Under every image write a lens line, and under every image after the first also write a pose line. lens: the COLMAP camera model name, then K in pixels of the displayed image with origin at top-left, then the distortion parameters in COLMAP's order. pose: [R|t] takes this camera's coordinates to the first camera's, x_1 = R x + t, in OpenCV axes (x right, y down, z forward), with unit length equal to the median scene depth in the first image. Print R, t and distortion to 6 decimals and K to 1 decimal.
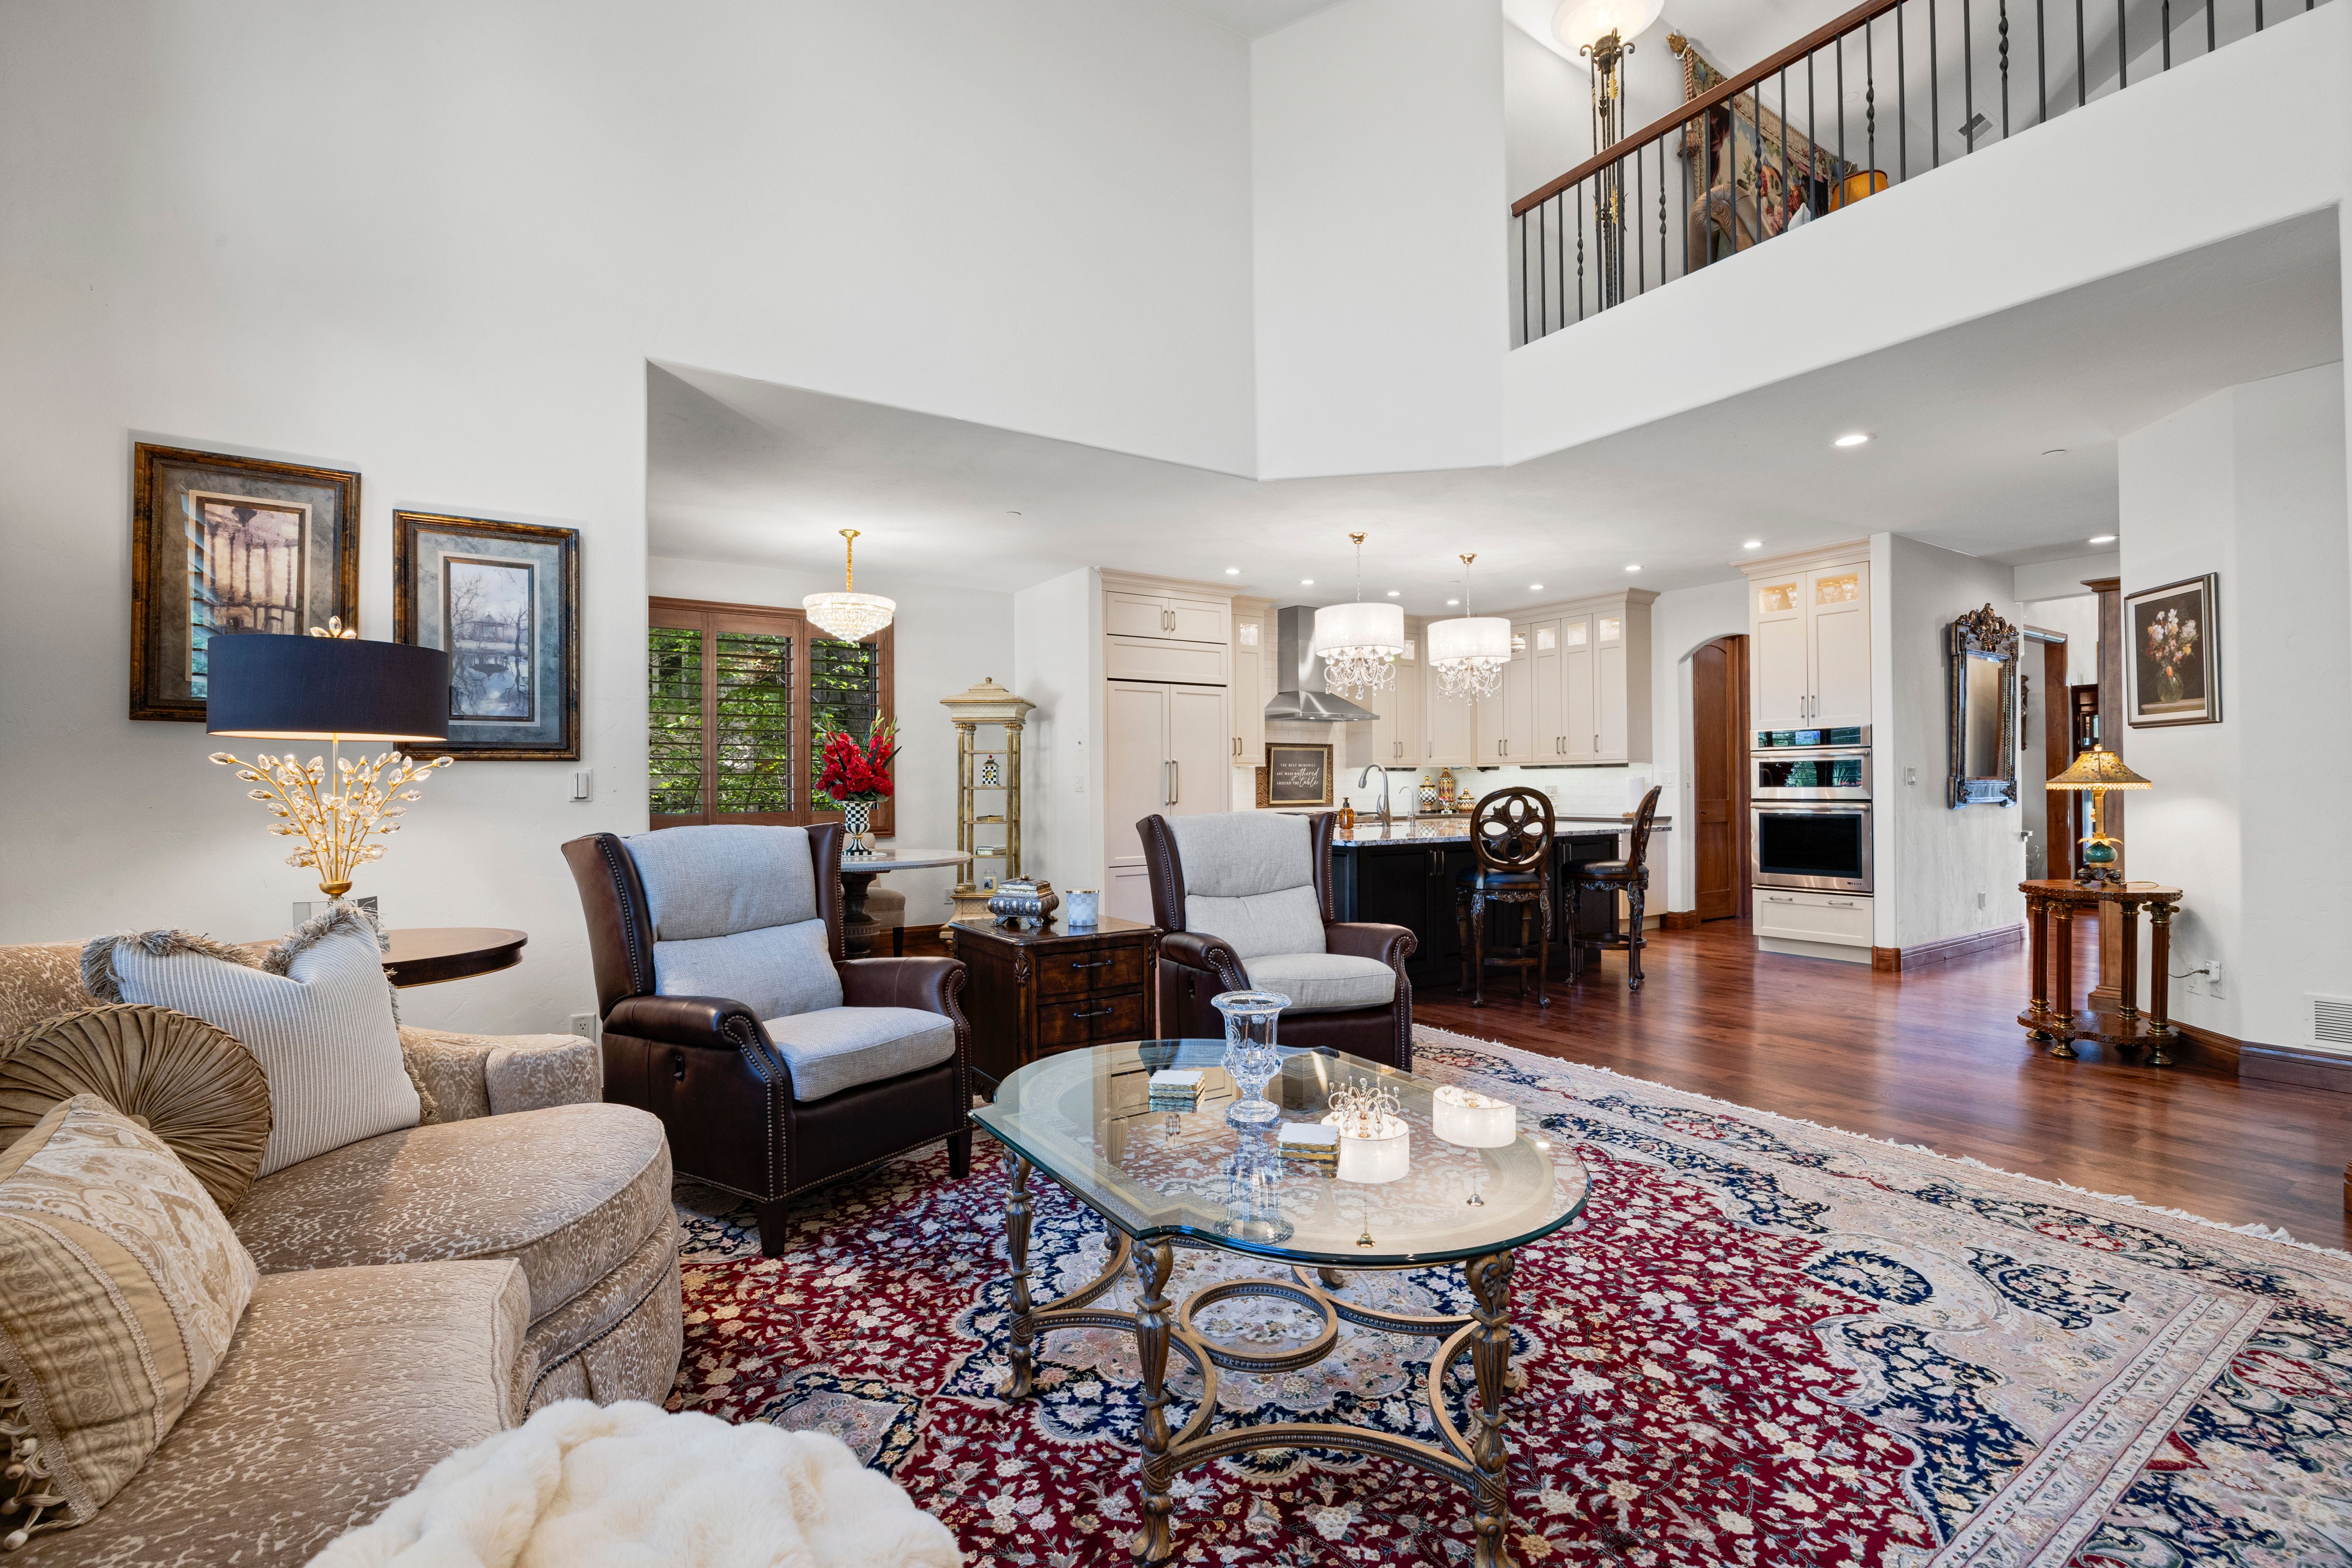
lens RADIAL K [[1059.7, 0, 1182.8], [0, 1059.7, 785.4], [0, 0, 1]] dist [-0.008122, -0.000452]
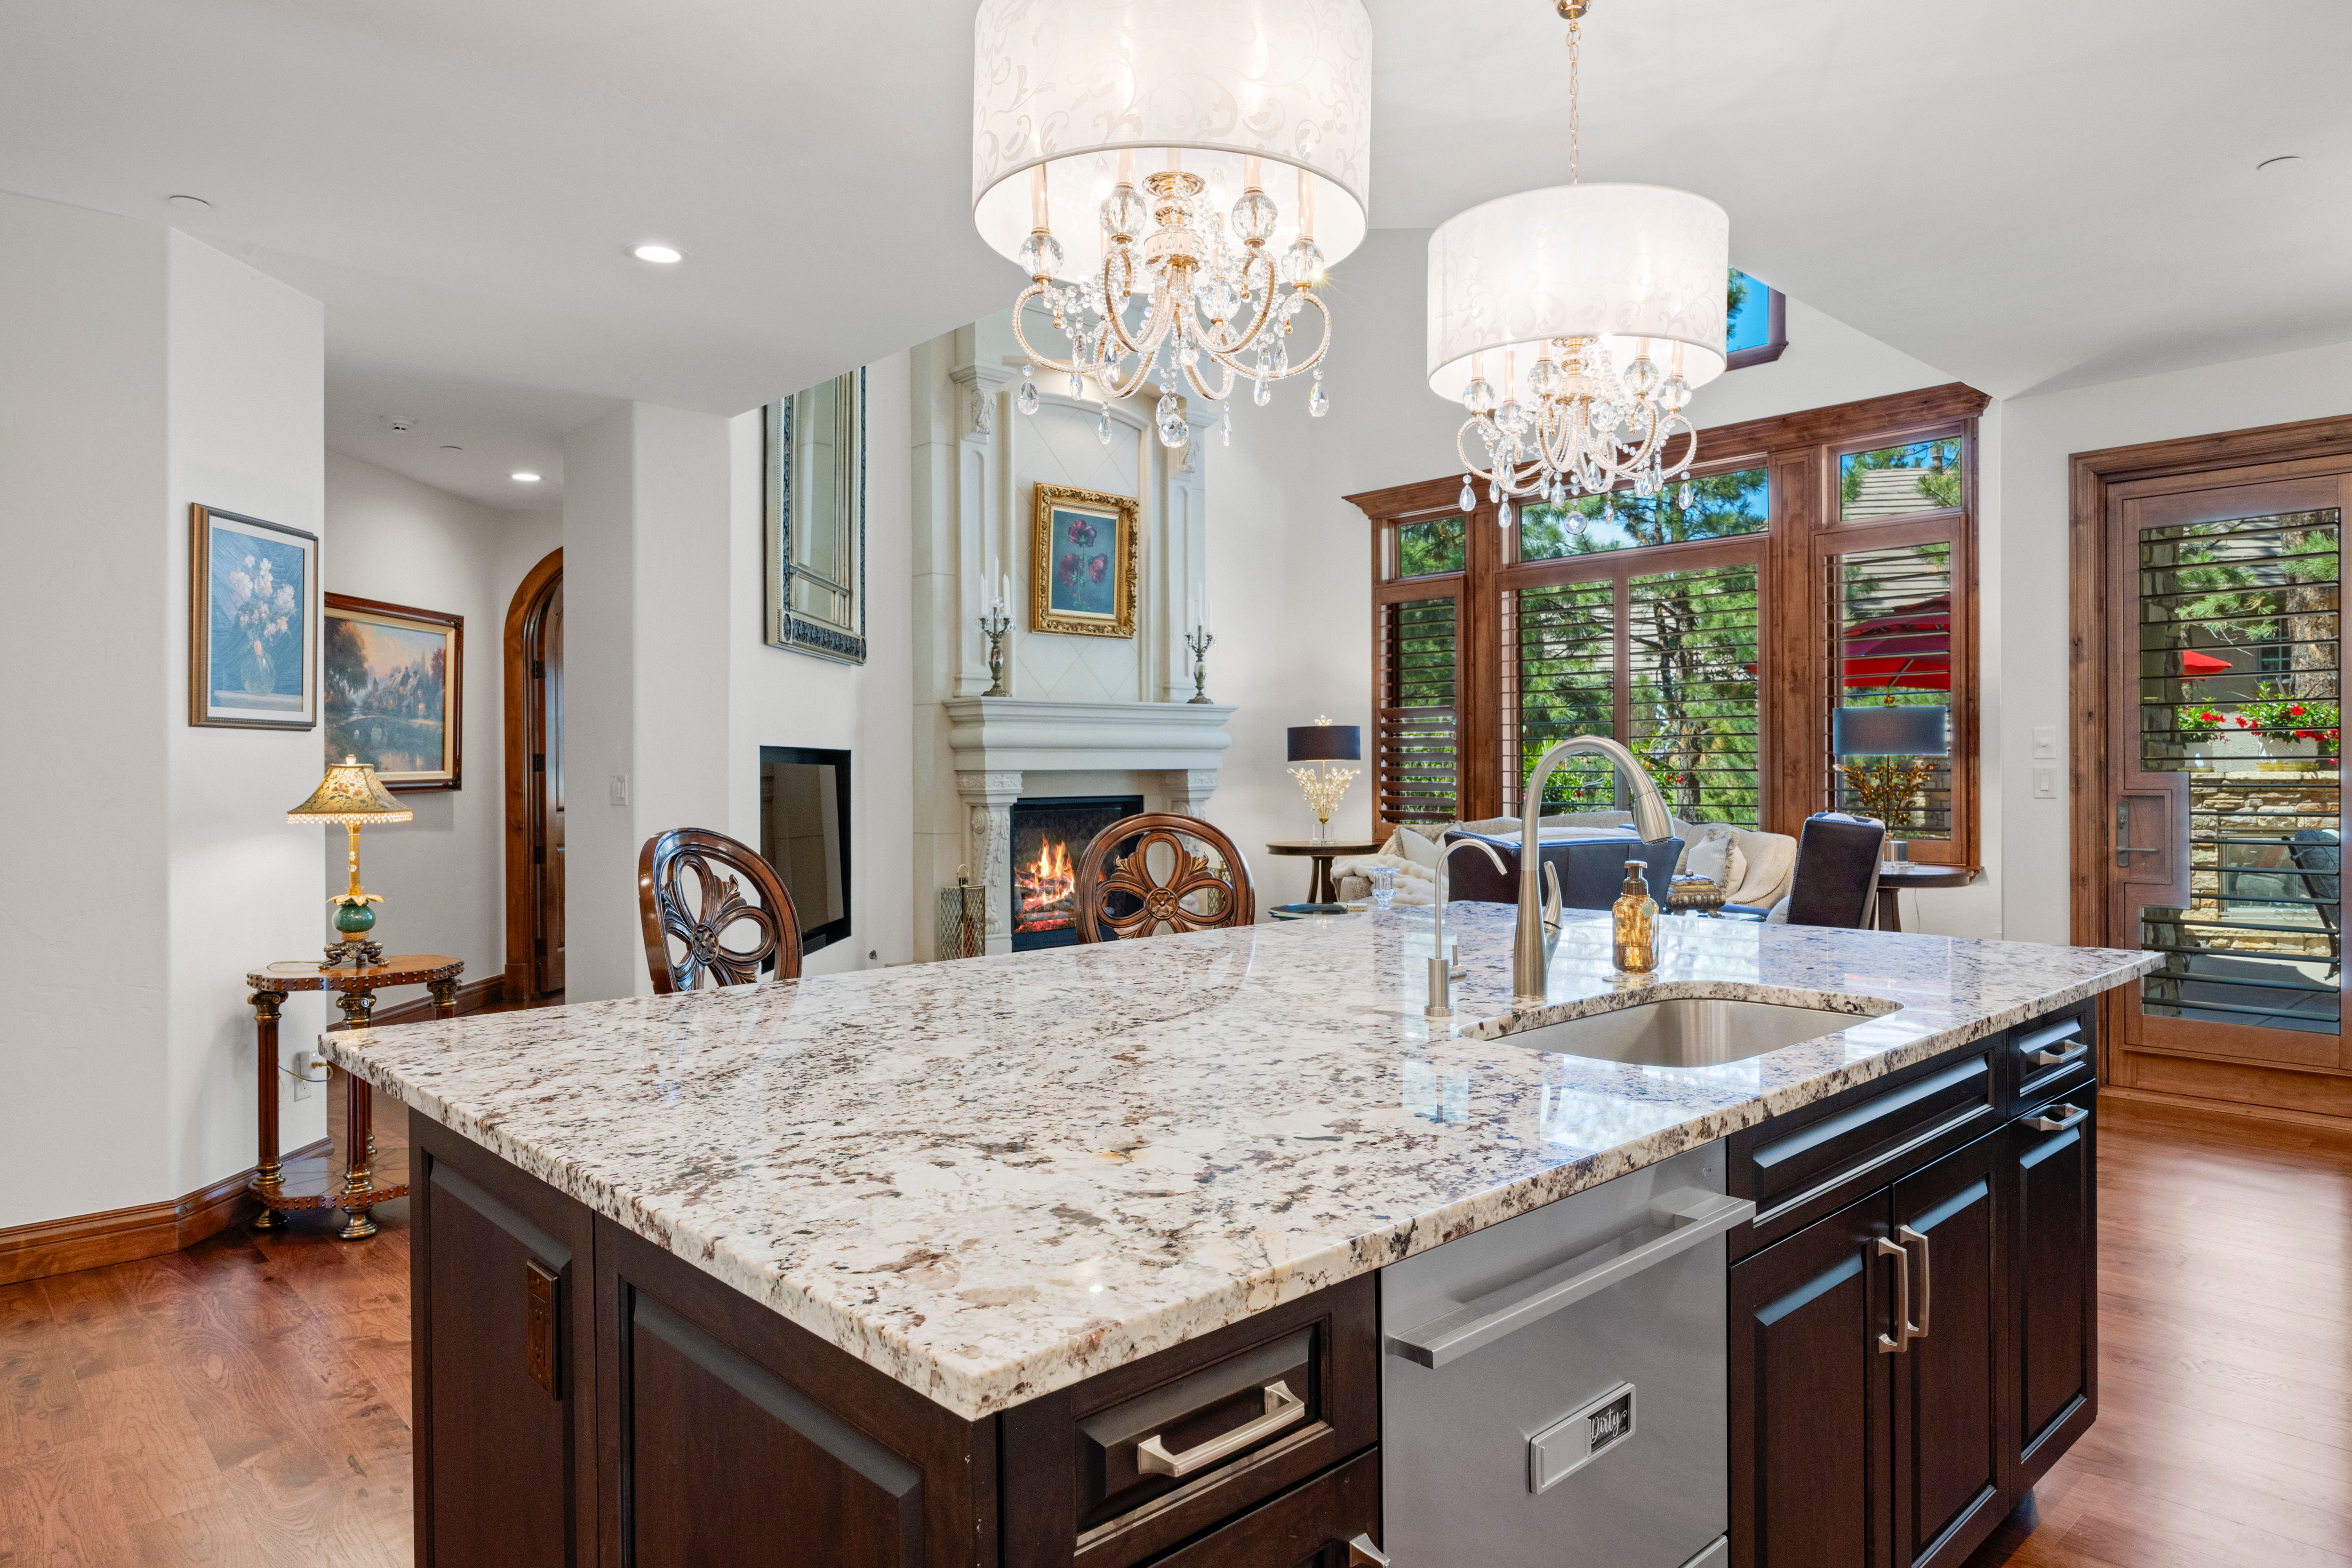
lens RADIAL K [[1338.3, 0, 1183.5], [0, 1338.3, 778.8], [0, 0, 1]] dist [-0.000081, -0.000733]
pose [[-0.989574, 0.013755, -0.143366, 0.481672], [0.013210, 0.999901, 0.004751, -0.020963], [0.143417, 0.002807, -0.989658, 1.974338]]
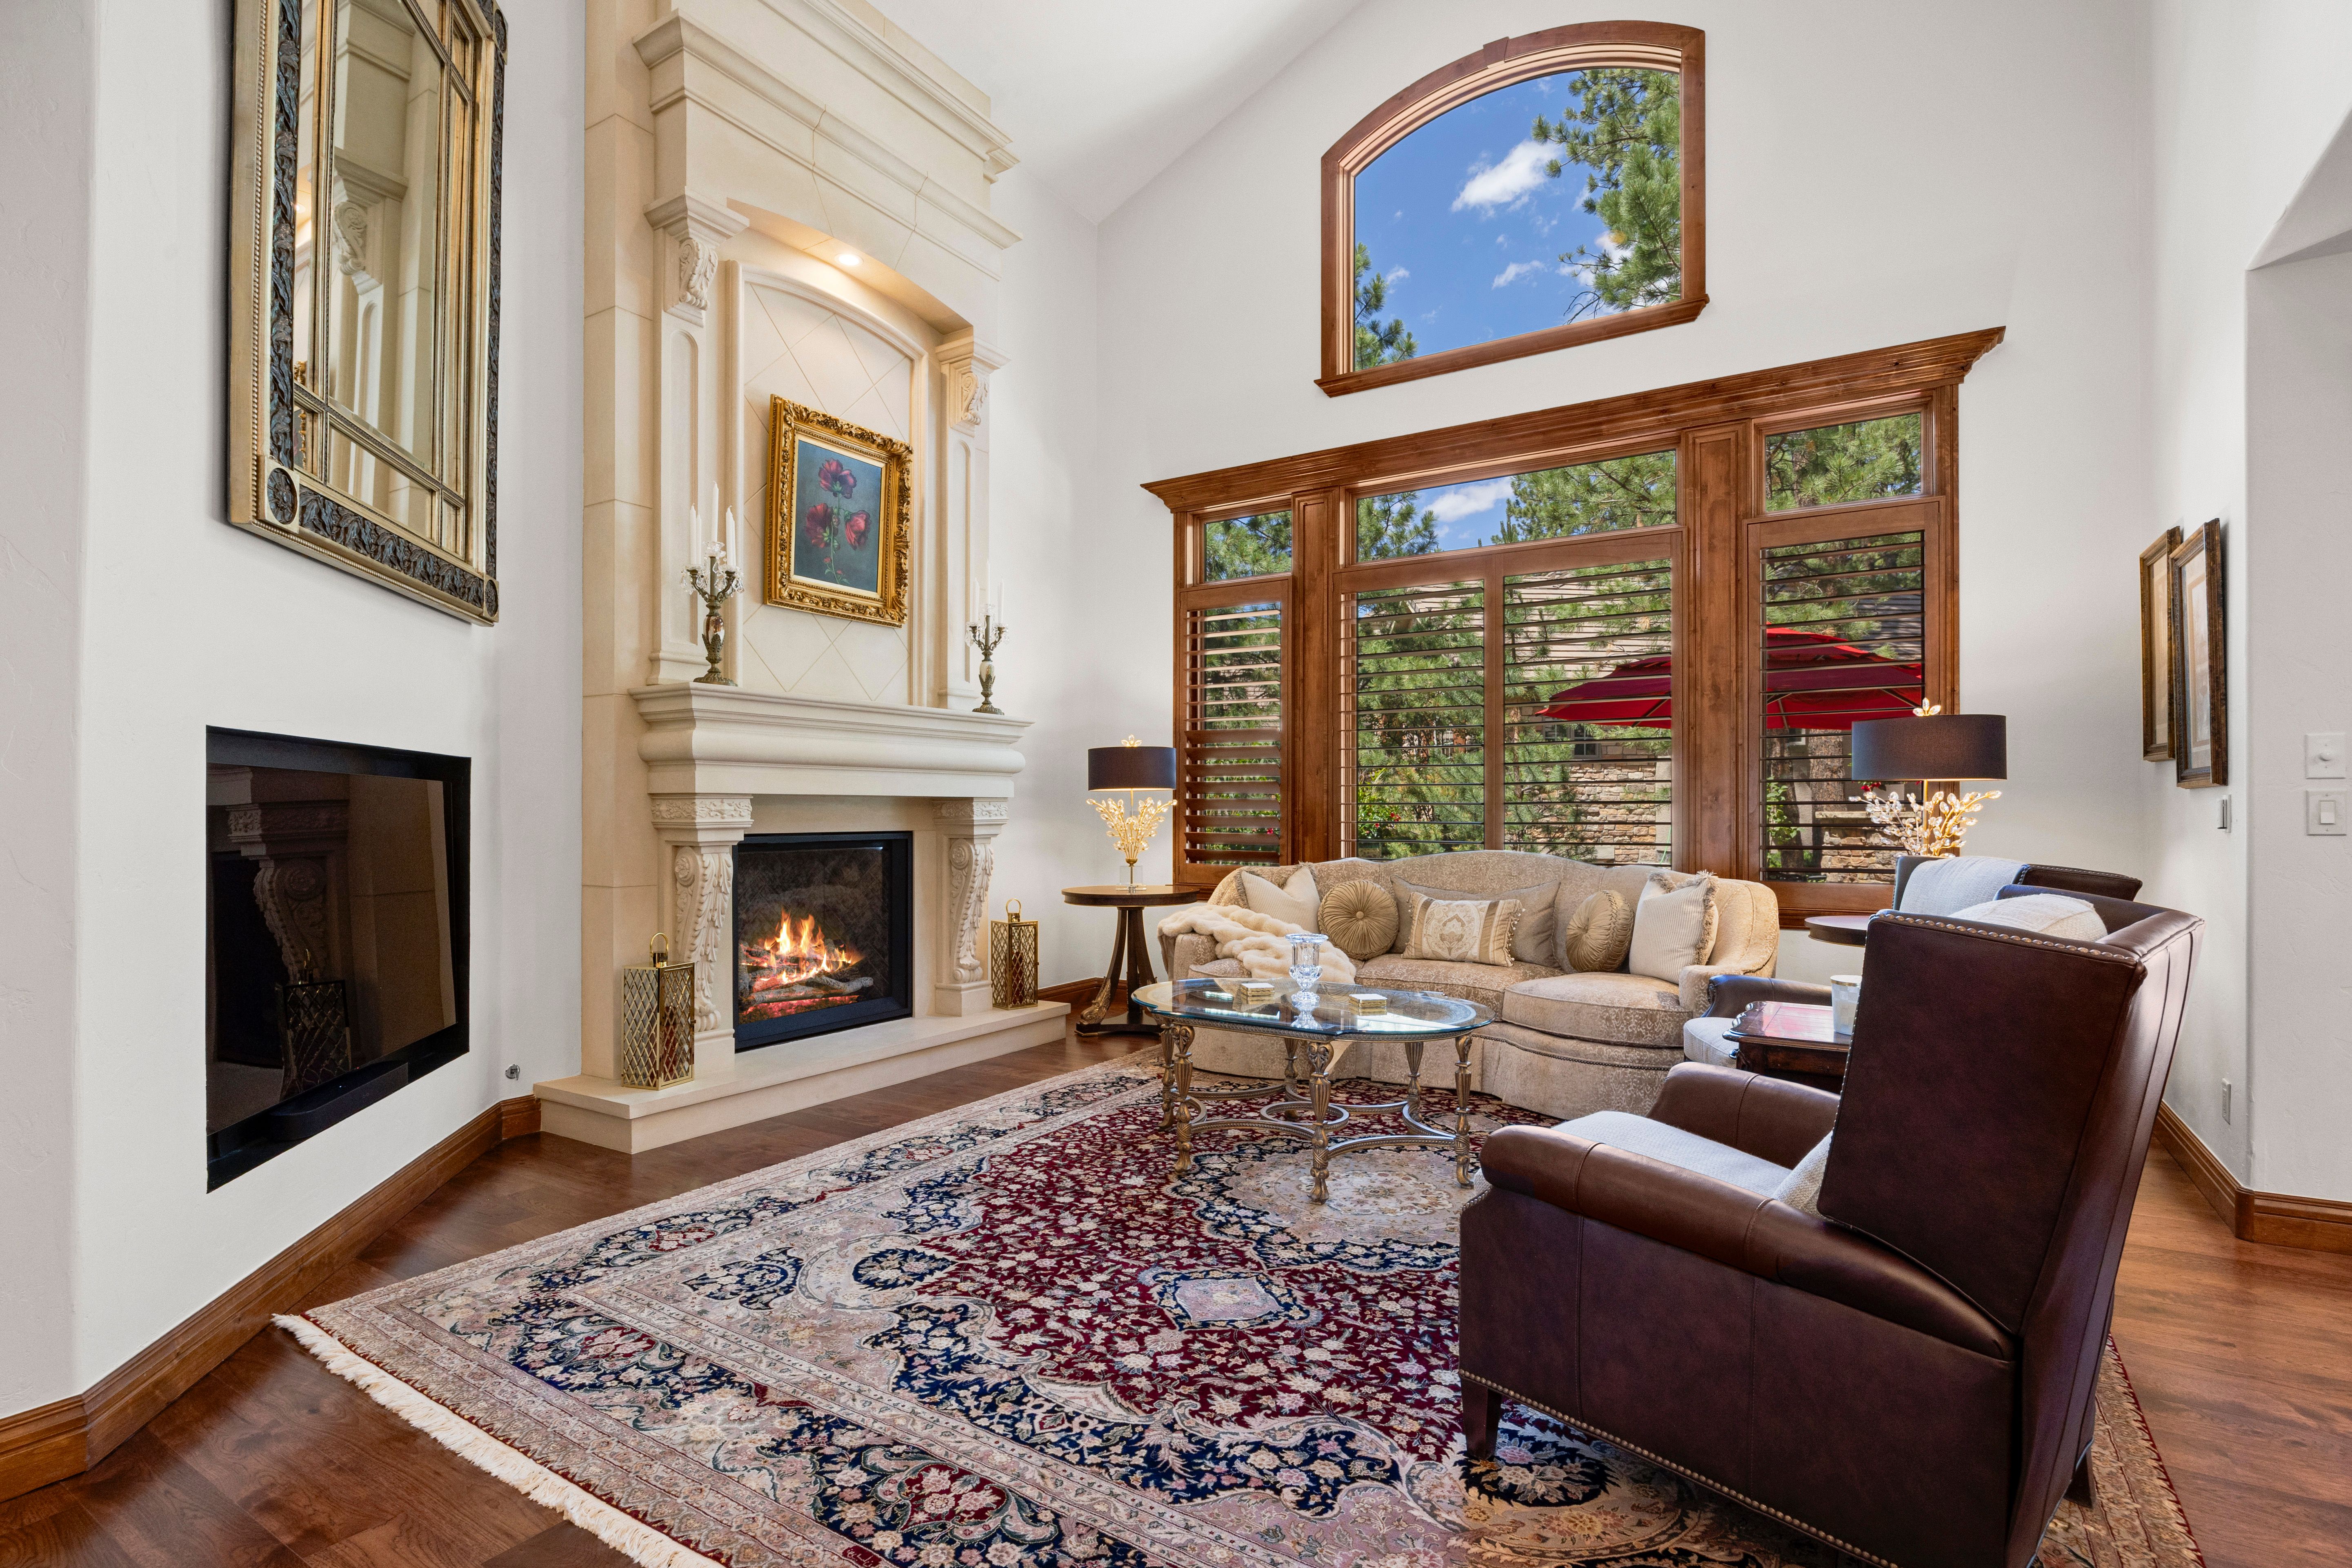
lens RADIAL K [[1097.5, 0, 1146.3], [0, 1097.5, 813.5], [0, 0, 1]] dist [-0.015447, 0.002137]
pose [[-0.926265, 0.007861, -0.376790, 0.482911], [0.007366, 0.999969, 0.002756, -0.008443], [0.376800, -0.000223, -0.926294, 1.242643]]
